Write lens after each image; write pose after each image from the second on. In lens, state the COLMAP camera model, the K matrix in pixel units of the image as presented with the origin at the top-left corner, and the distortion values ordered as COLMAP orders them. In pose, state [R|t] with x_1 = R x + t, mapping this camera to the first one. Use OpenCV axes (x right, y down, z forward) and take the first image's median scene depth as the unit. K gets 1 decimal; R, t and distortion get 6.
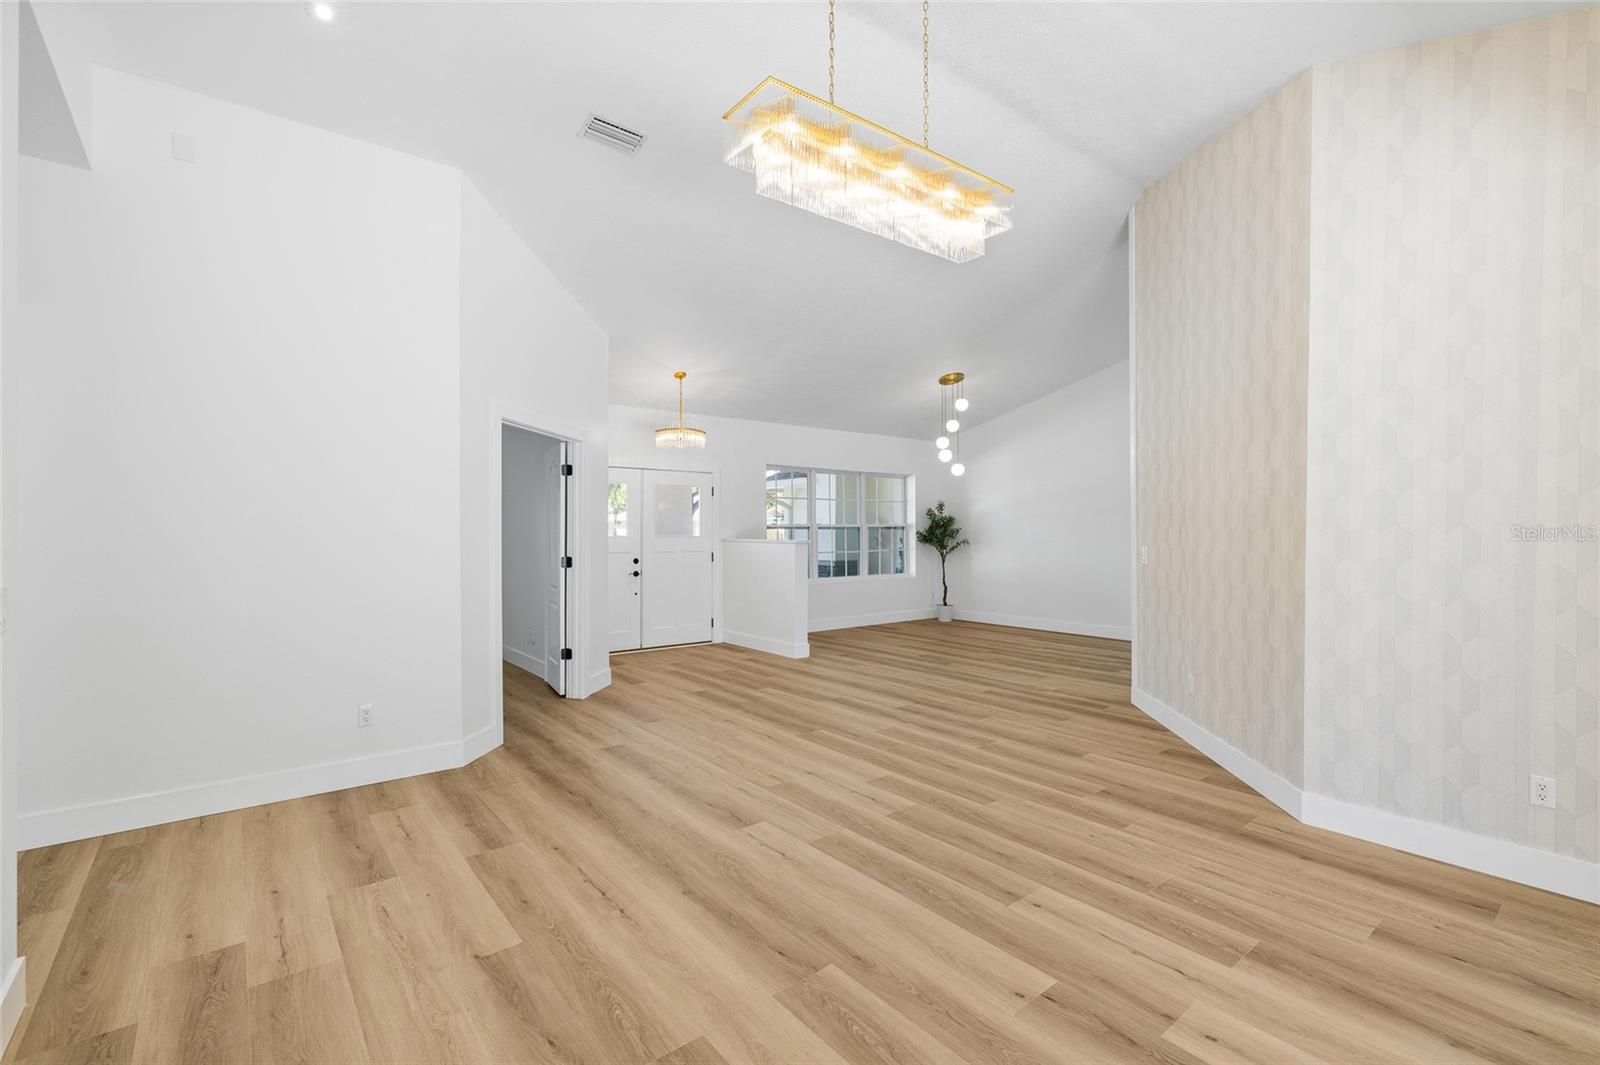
lens RADIAL K [[718.3, 0, 797.5], [0, 718.3, 517.3], [0, 0, 1]] dist [-0.009720, 0.002485]
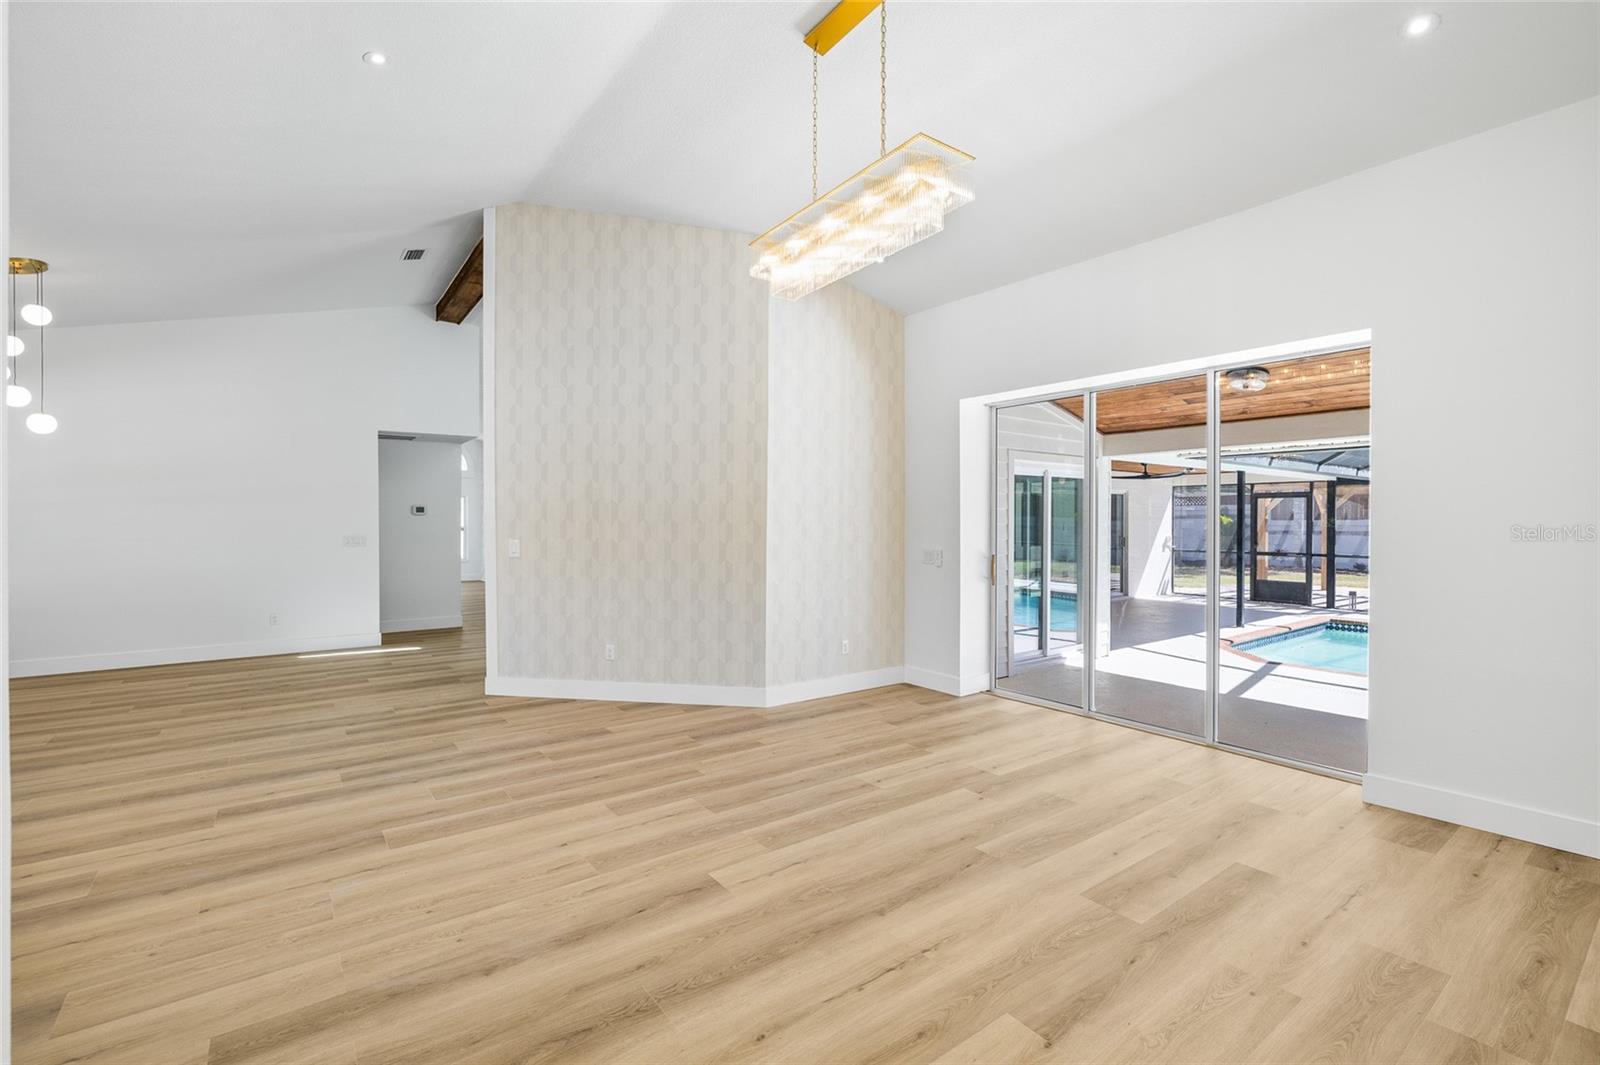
lens RADIAL K [[718.3, 0, 796.7], [0, 718.3, 530.9], [0, 0, 1]] dist [-0.009720, 0.002485]
pose [[0.020811, -0.011676, 0.999715, -0.859603], [-0.019259, 0.999742, 0.012077, 0.009810], [-0.999598, -0.019505, 0.020581, 0.866302]]
